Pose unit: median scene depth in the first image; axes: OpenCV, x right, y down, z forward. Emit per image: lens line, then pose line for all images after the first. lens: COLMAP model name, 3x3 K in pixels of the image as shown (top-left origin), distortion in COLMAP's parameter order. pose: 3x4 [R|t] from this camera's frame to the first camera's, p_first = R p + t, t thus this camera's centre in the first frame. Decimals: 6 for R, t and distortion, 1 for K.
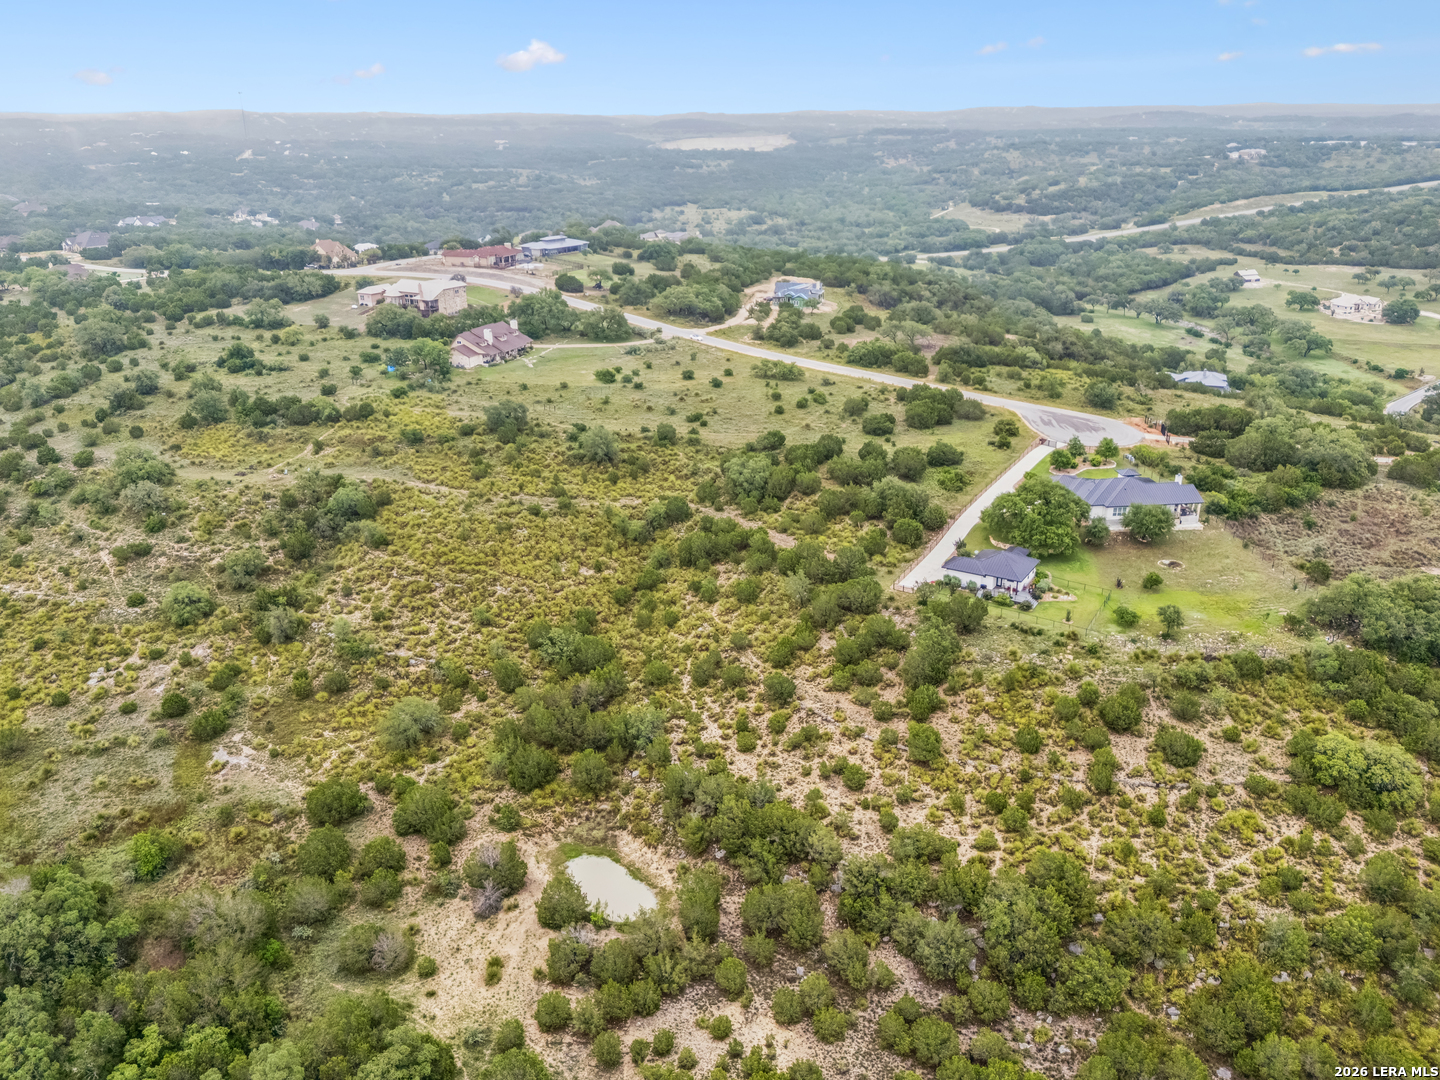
lens RADIAL K [[1088.7, 0, 725.3], [0, 1088.7, 558.2], [0, 0, 1]] dist [0.066433, -0.055096]
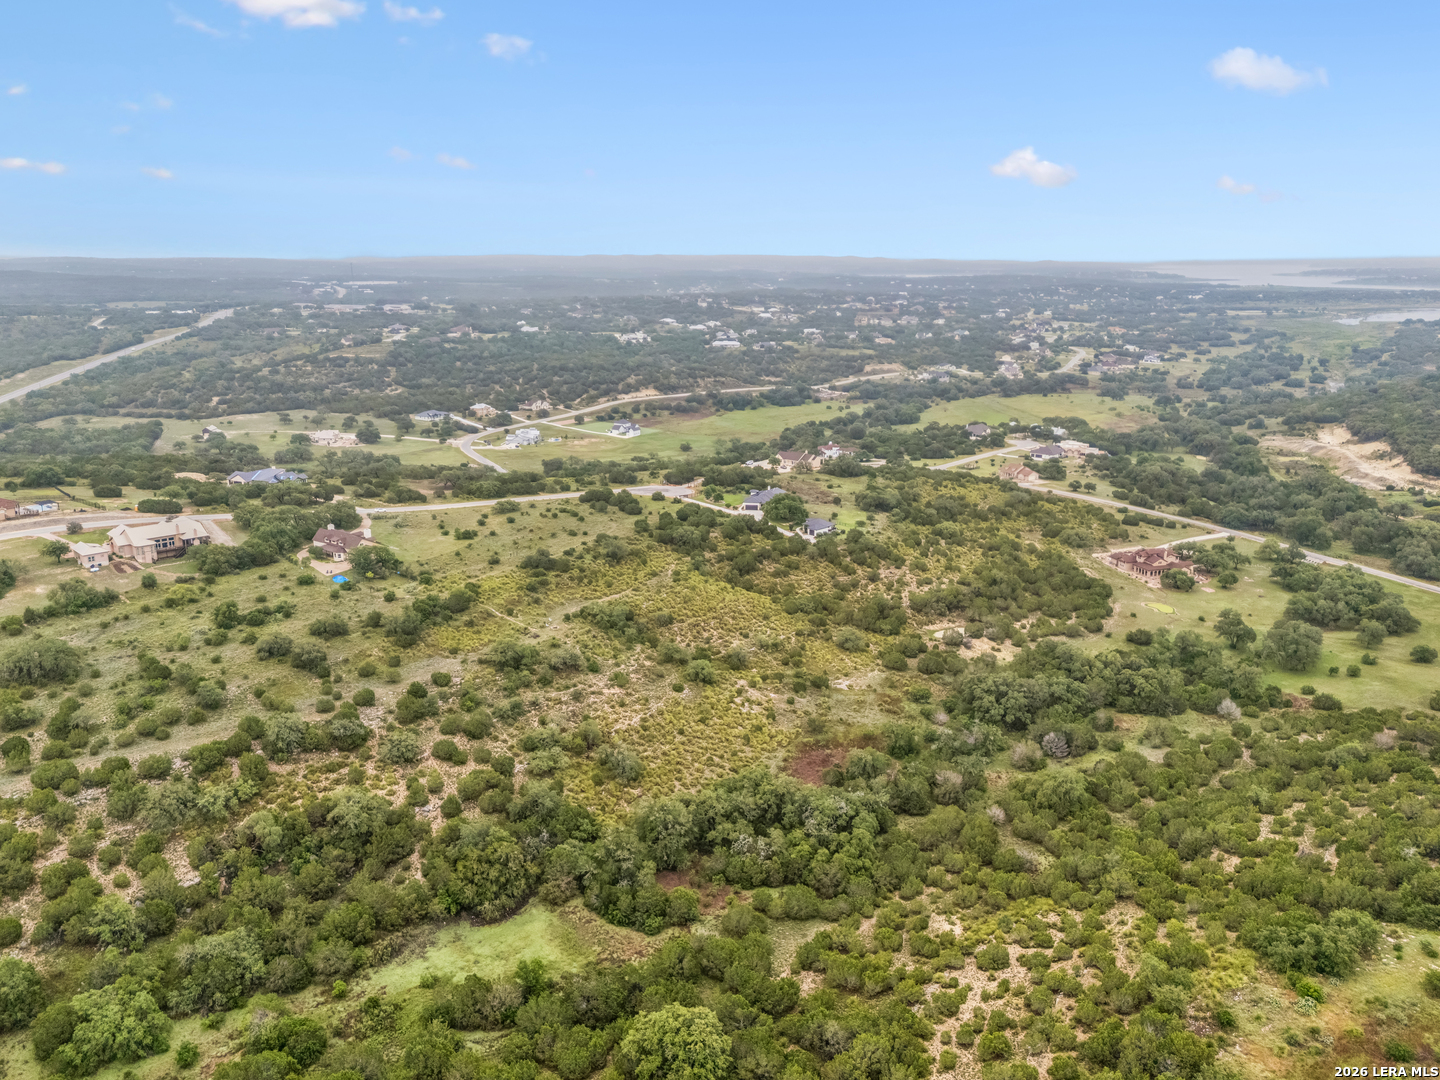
lens RADIAL K [[1081.3, 0, 724.8], [0, 1081.3, 541.9], [0, 0, 1]] dist [0.082450, -0.083399]
pose [[0.248910, -0.236920, 0.939102, -1.673829], [0.359971, 0.922791, 0.137394, -0.294588], [-0.899147, 0.303851, 0.314976, 0.371149]]
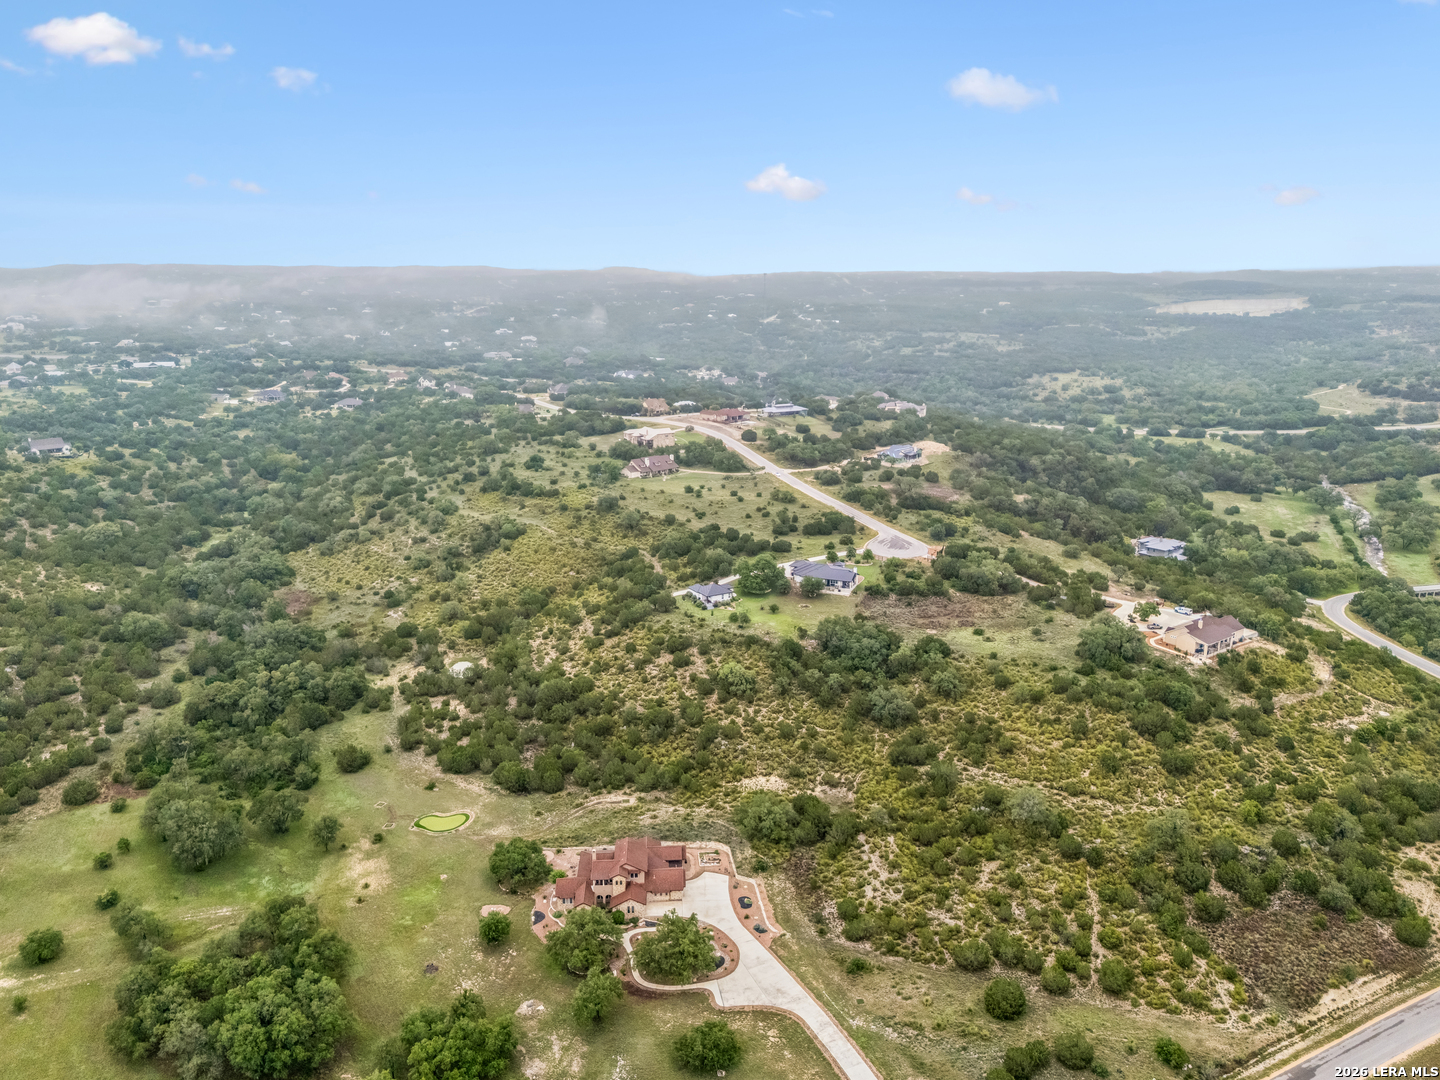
lens RADIAL K [[1081.3, 0, 724.8], [0, 1081.3, 541.9], [0, 0, 1]] dist [0.082450, -0.083399]
pose [[0.875569, 0.122552, -0.467290, 0.982567], [-0.183654, 0.979104, -0.087335, 0.072848], [0.446822, 0.162287, 0.879780, -0.628964]]
